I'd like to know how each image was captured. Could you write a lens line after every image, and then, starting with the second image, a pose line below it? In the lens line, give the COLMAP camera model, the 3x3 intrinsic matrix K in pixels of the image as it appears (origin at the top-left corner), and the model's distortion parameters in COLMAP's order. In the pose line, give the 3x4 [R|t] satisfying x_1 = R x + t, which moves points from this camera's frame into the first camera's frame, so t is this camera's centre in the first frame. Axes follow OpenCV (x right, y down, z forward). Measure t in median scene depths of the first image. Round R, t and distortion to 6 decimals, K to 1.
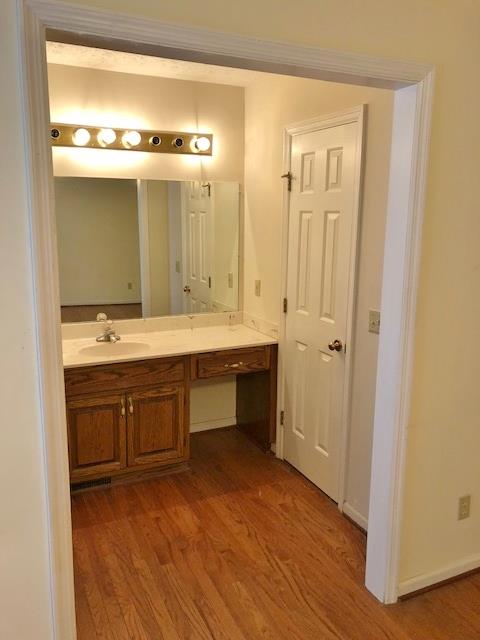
lens RADIAL K [[525.2, 0, 239.7], [0, 525.2, 317.6], [0, 0, 1]] dist [0.027868, -0.011025]
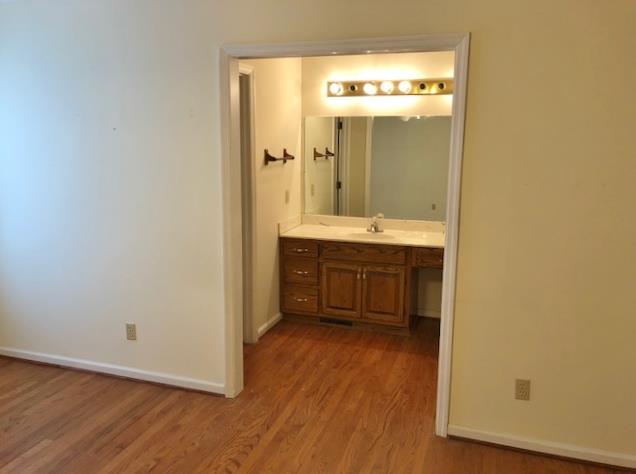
lens RADIAL K [[521.9, 0, 316.9], [0, 521.9, 237.6], [0, 0, 1]] dist [0.027868, -0.011025]
pose [[0.729937, 0.125946, -0.671811, 0.639953], [-0.137307, 0.989860, 0.036384, 0.034163], [0.669581, 0.065686, 0.739829, -0.147490]]
